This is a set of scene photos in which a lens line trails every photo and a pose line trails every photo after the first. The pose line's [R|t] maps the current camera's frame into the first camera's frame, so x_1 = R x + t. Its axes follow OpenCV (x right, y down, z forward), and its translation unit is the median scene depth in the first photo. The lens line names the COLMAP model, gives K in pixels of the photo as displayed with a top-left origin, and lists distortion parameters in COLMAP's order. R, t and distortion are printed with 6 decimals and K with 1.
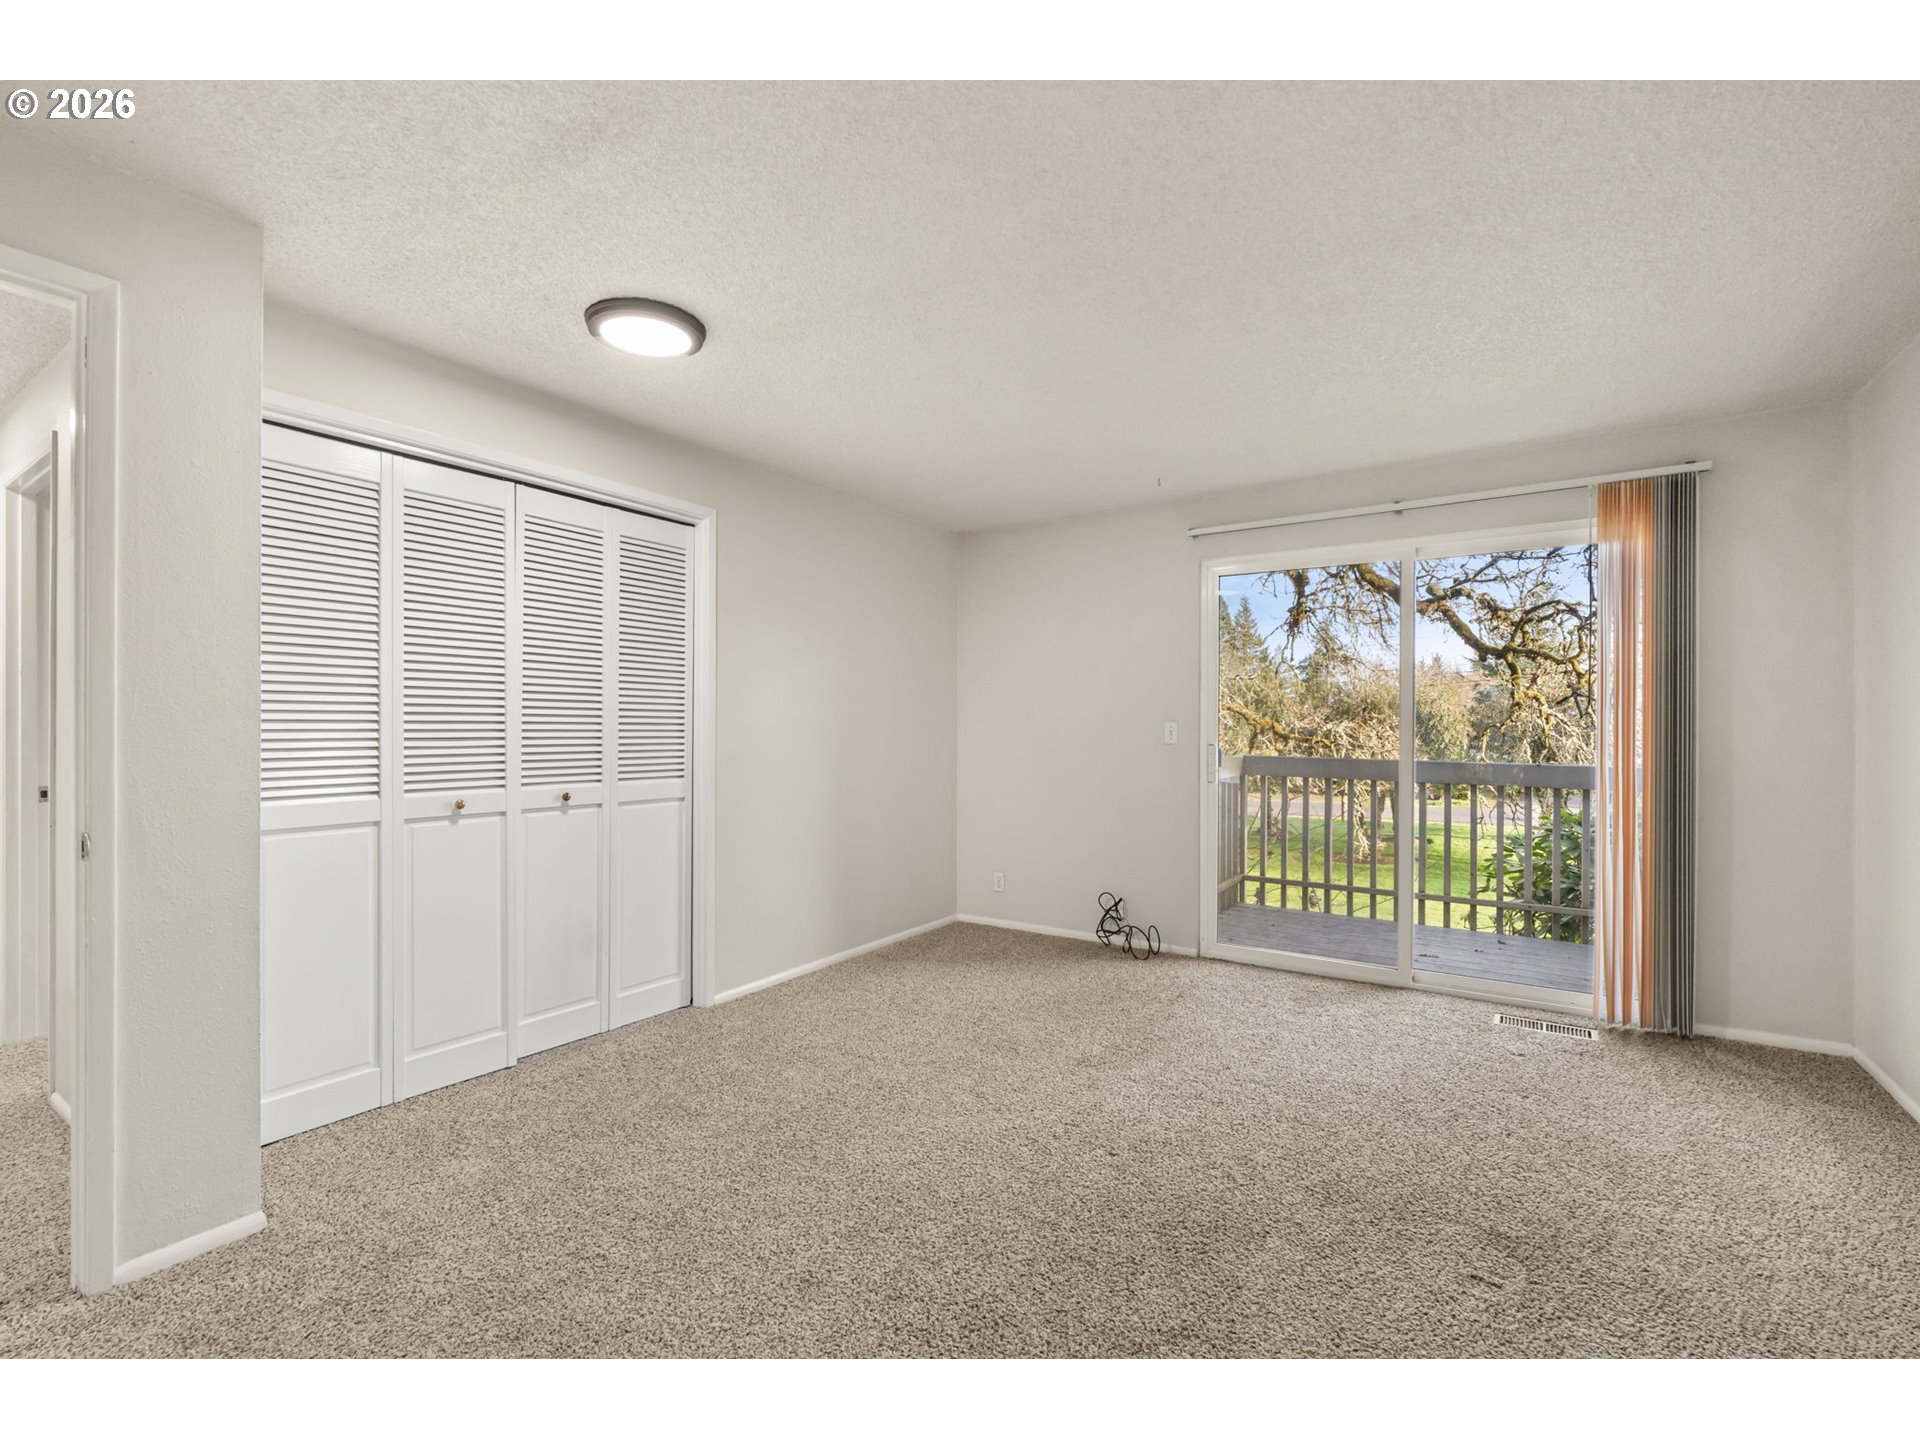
lens RADIAL K [[841.2, 0, 961.3], [0, 841.2, 731.5], [0, 0, 1]] dist [-0.003287, 0.000495]
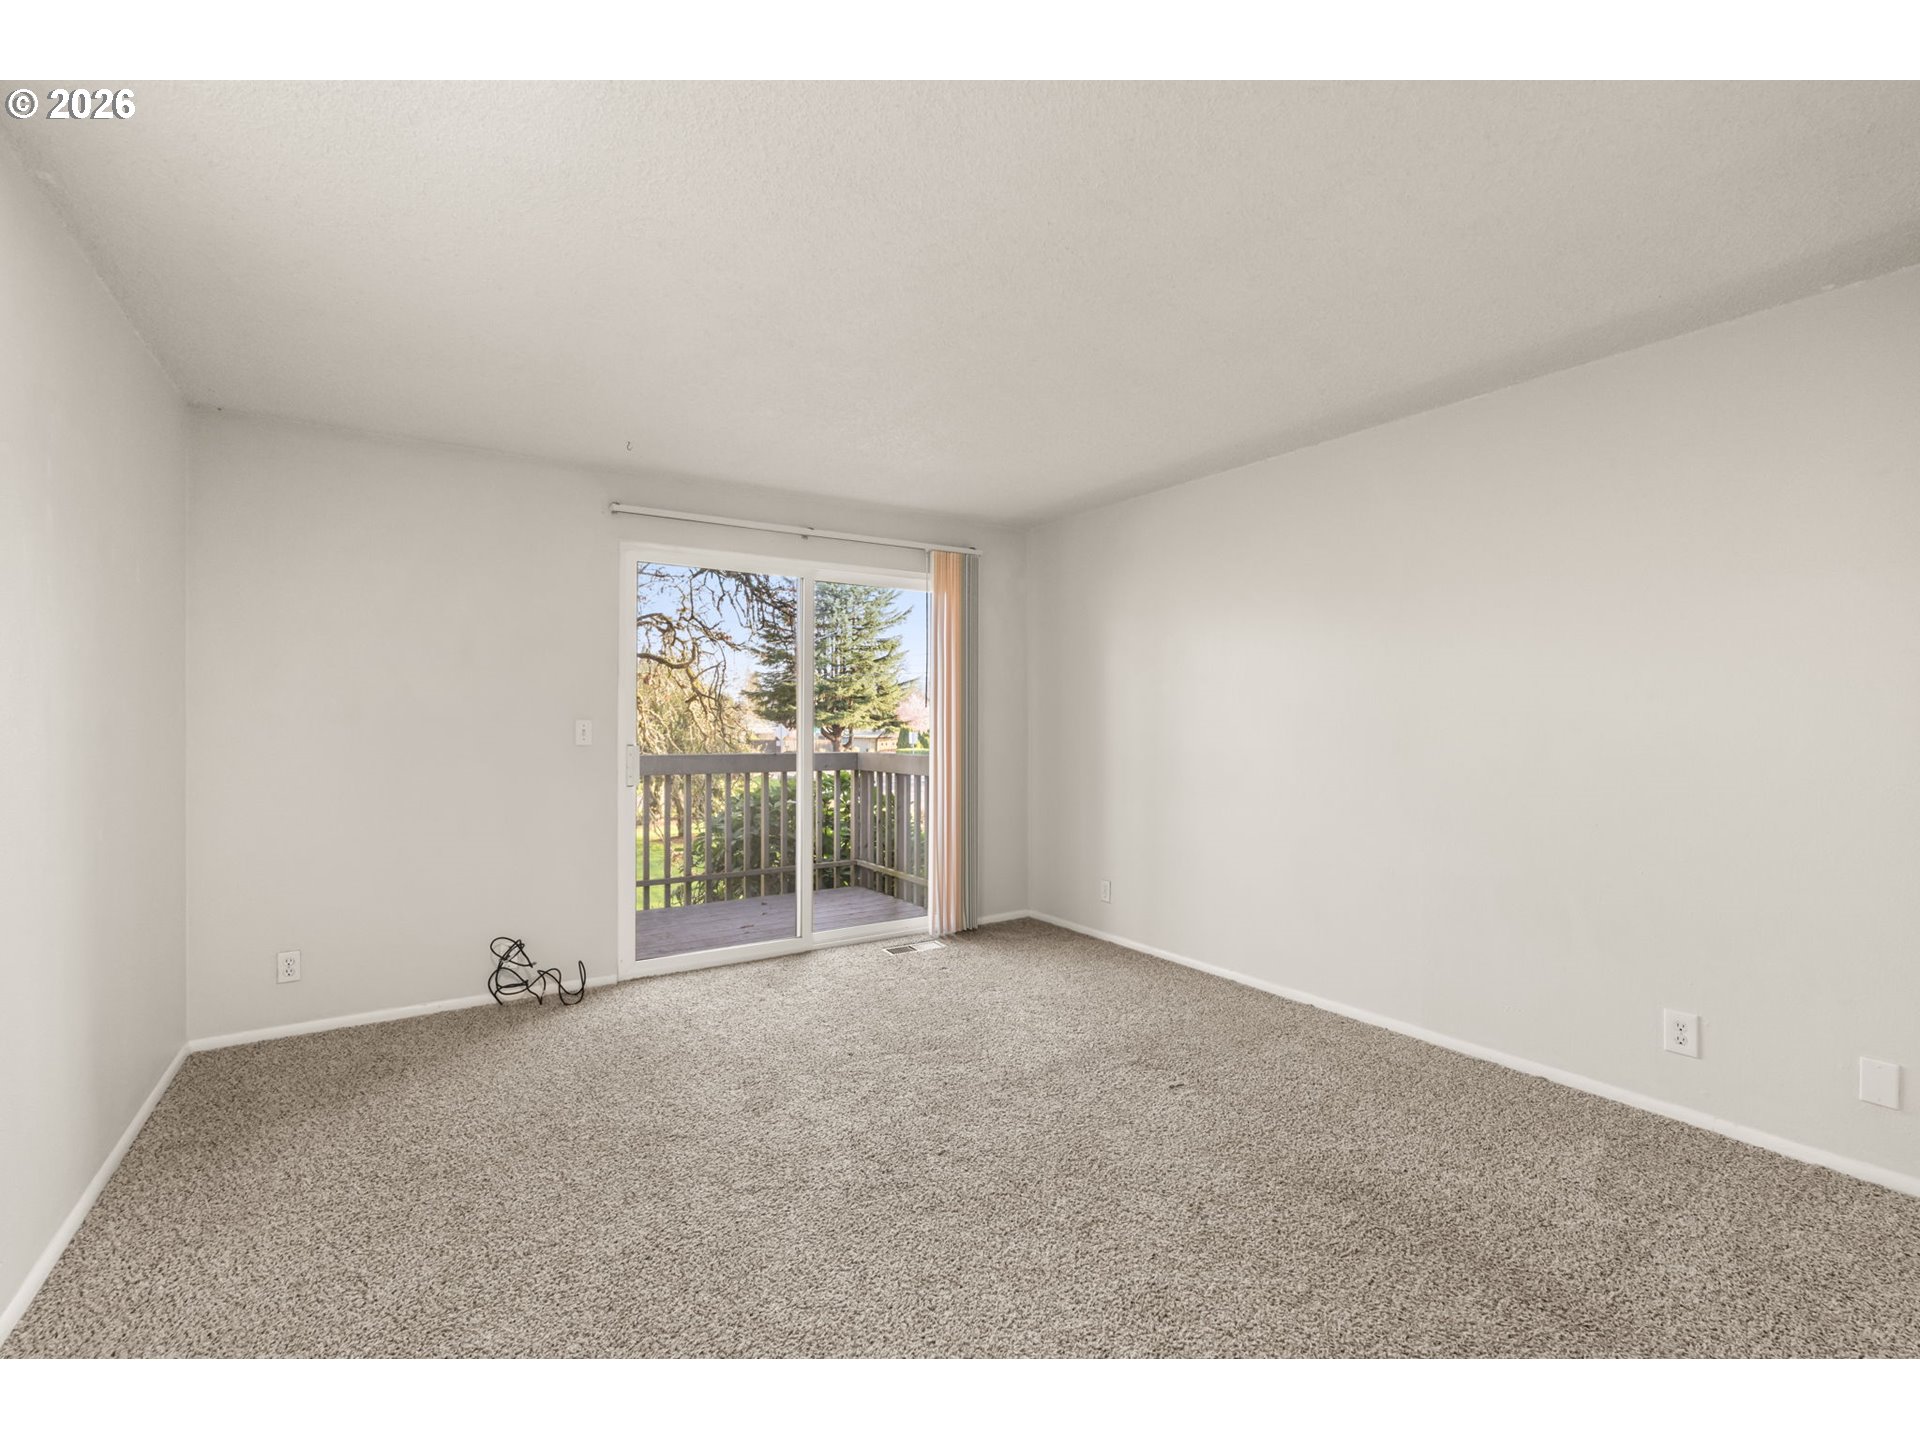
lens RADIAL K [[841.2, 0, 955.7], [0, 841.2, 710.2], [0, 0, 1]] dist [-0.003287, 0.000495]
pose [[0.398731, 0.009254, 0.917021, -0.425511], [0.008887, 0.999863, -0.013954, -0.005610], [-0.917025, 0.013714, 0.398595, 0.335688]]
